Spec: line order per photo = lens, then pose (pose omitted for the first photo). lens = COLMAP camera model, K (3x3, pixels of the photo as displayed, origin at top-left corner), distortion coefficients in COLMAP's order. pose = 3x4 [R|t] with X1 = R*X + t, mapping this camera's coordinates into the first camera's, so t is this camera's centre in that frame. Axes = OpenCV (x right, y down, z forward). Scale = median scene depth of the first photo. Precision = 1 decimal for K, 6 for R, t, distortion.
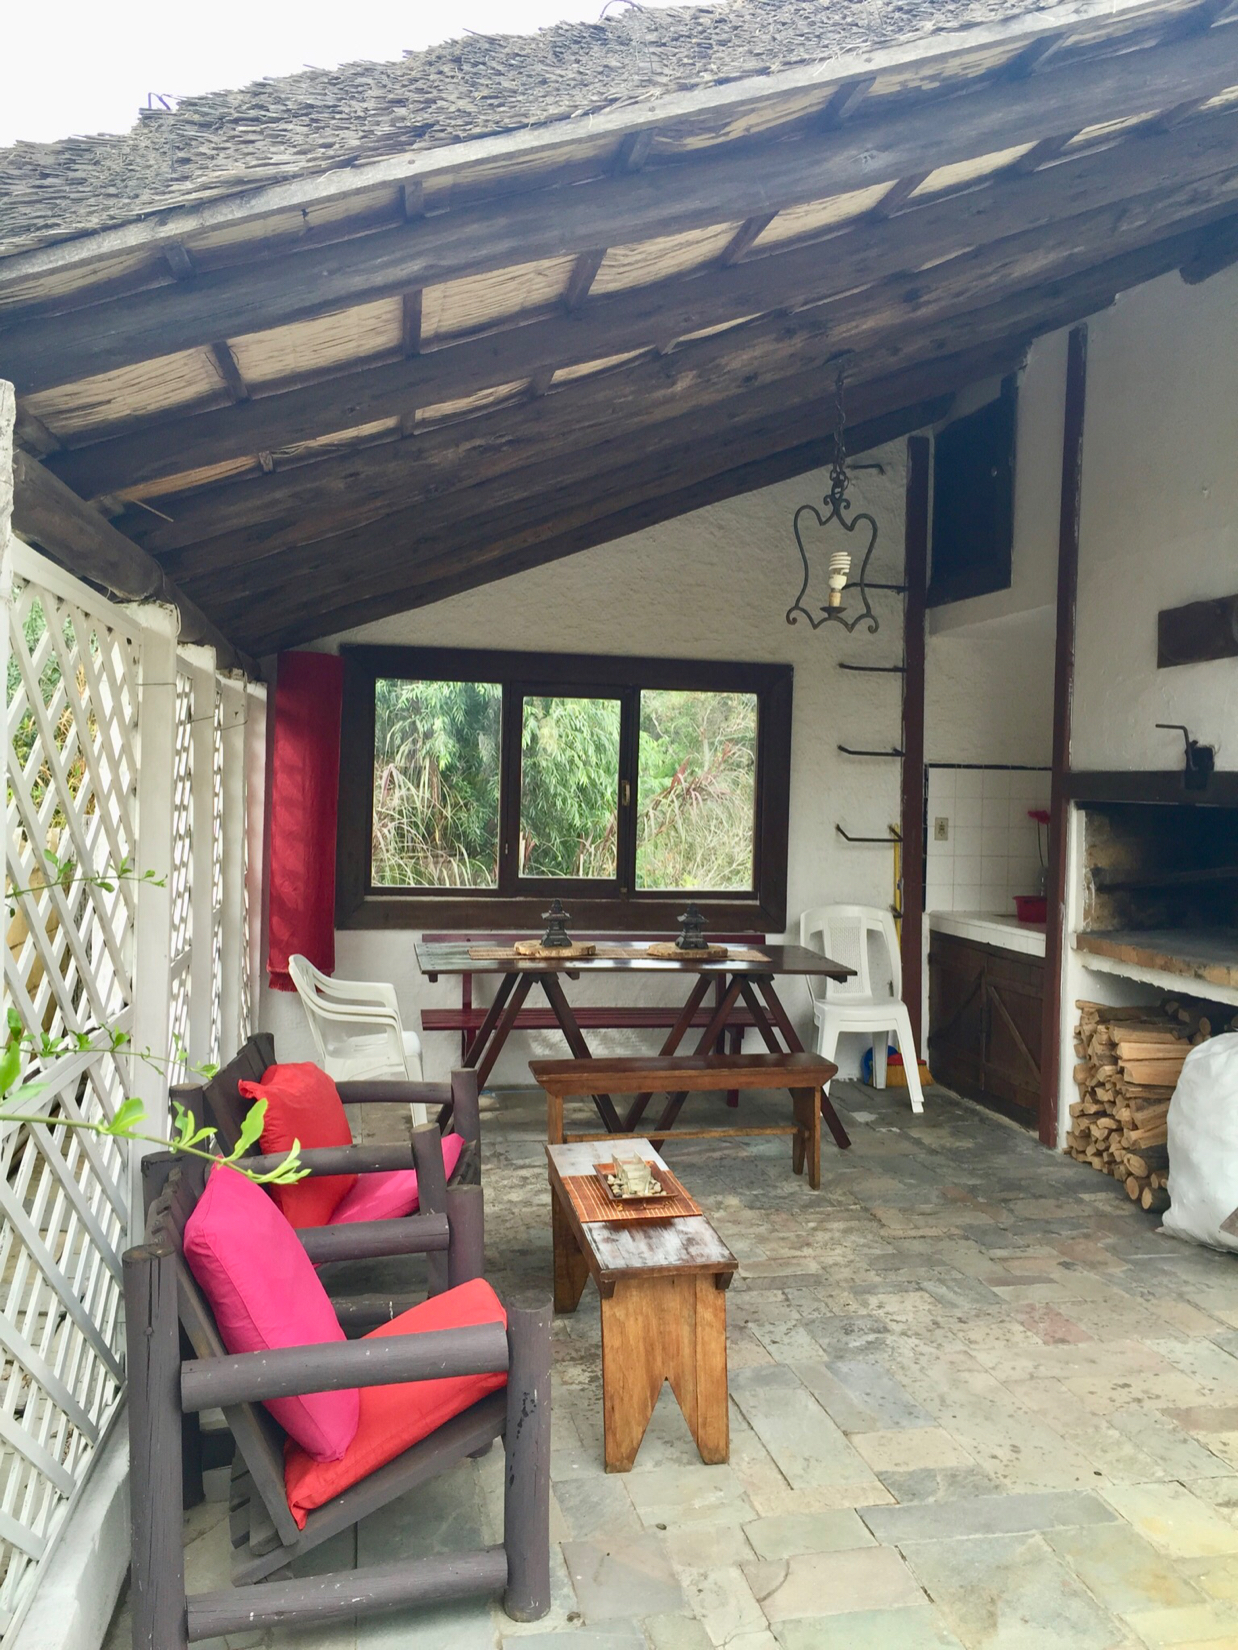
lens RADIAL K [[1406.7, 0, 618.3], [0, 1406.7, 828.9], [0, 0, 1]] dist [0.062543, -0.076644]
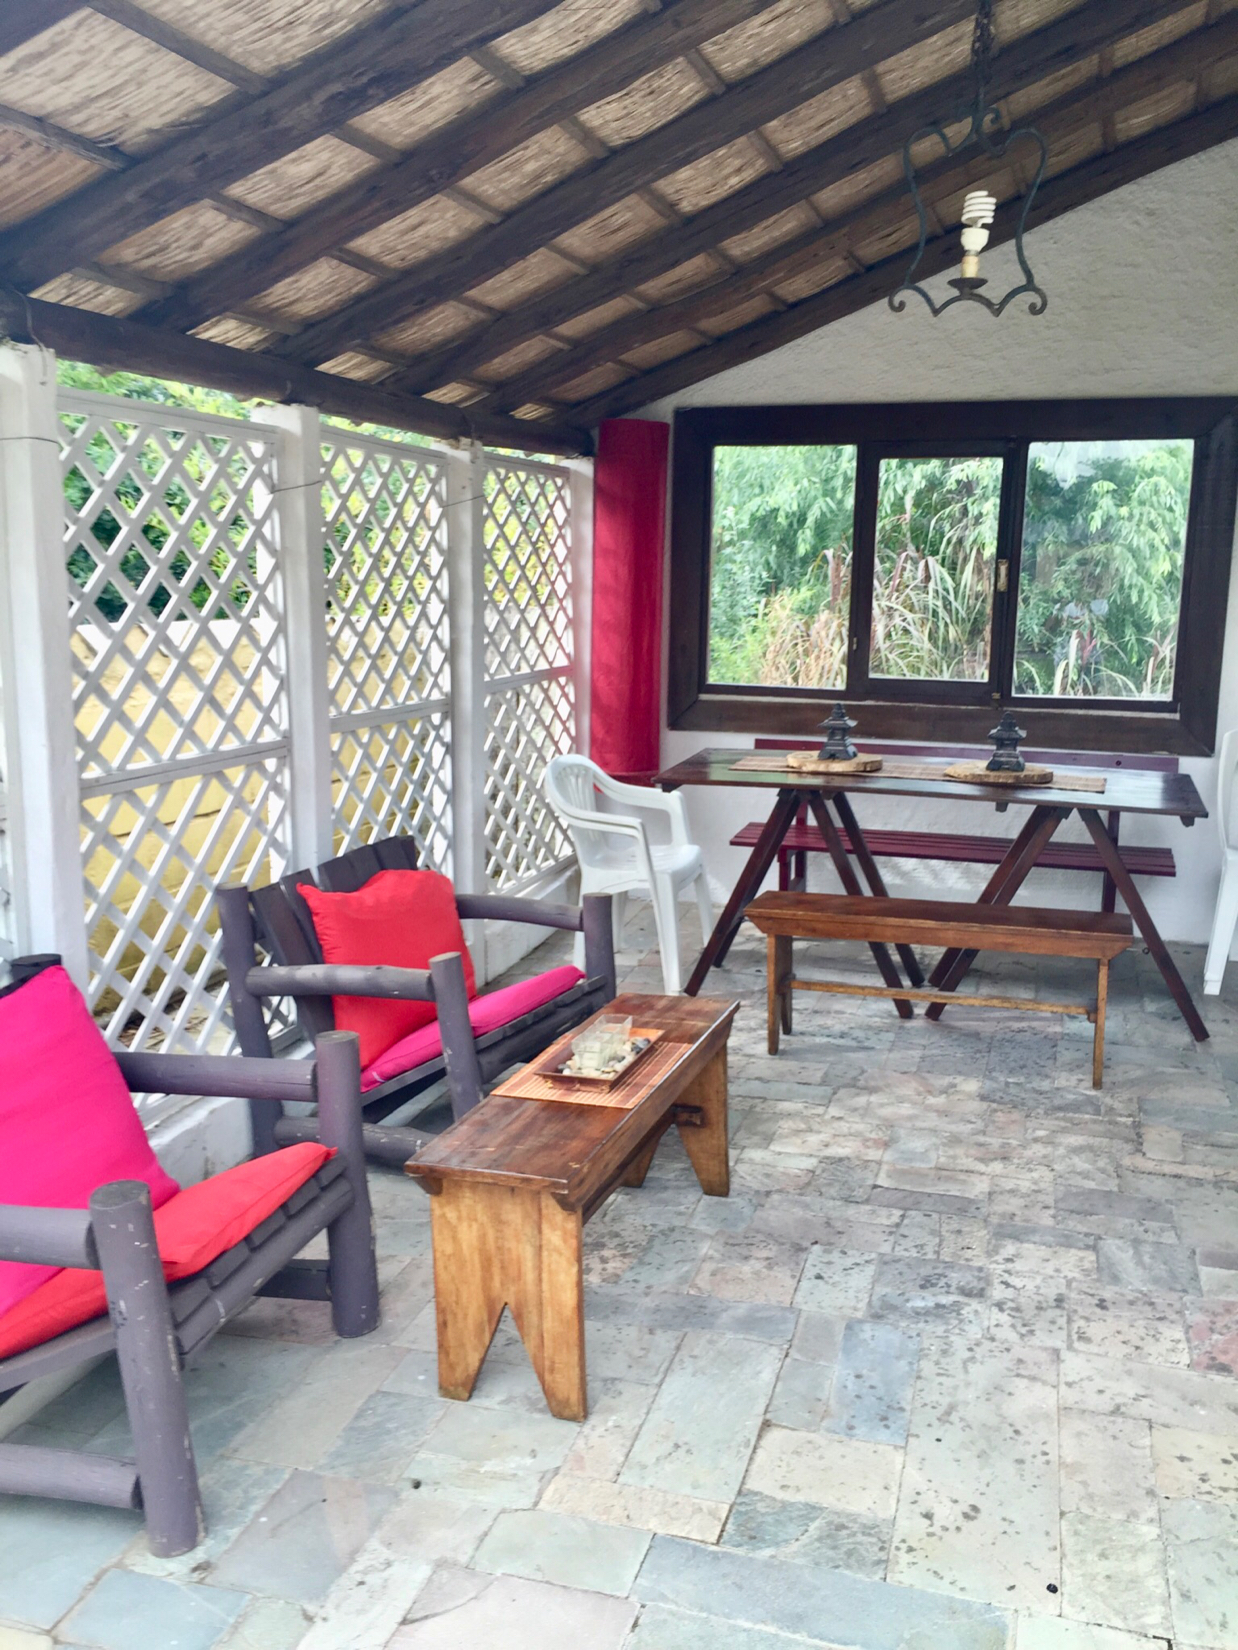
lens RADIAL K [[1406.7, 0, 619.2], [0, 1406.7, 826.4], [0, 0, 1]] dist [0.062543, -0.076644]
pose [[0.883041, 0.071083, -0.463880, 0.287335], [-0.006632, 0.990254, 0.139118, 0.008463], [0.469248, -0.119771, 0.874906, 0.242235]]
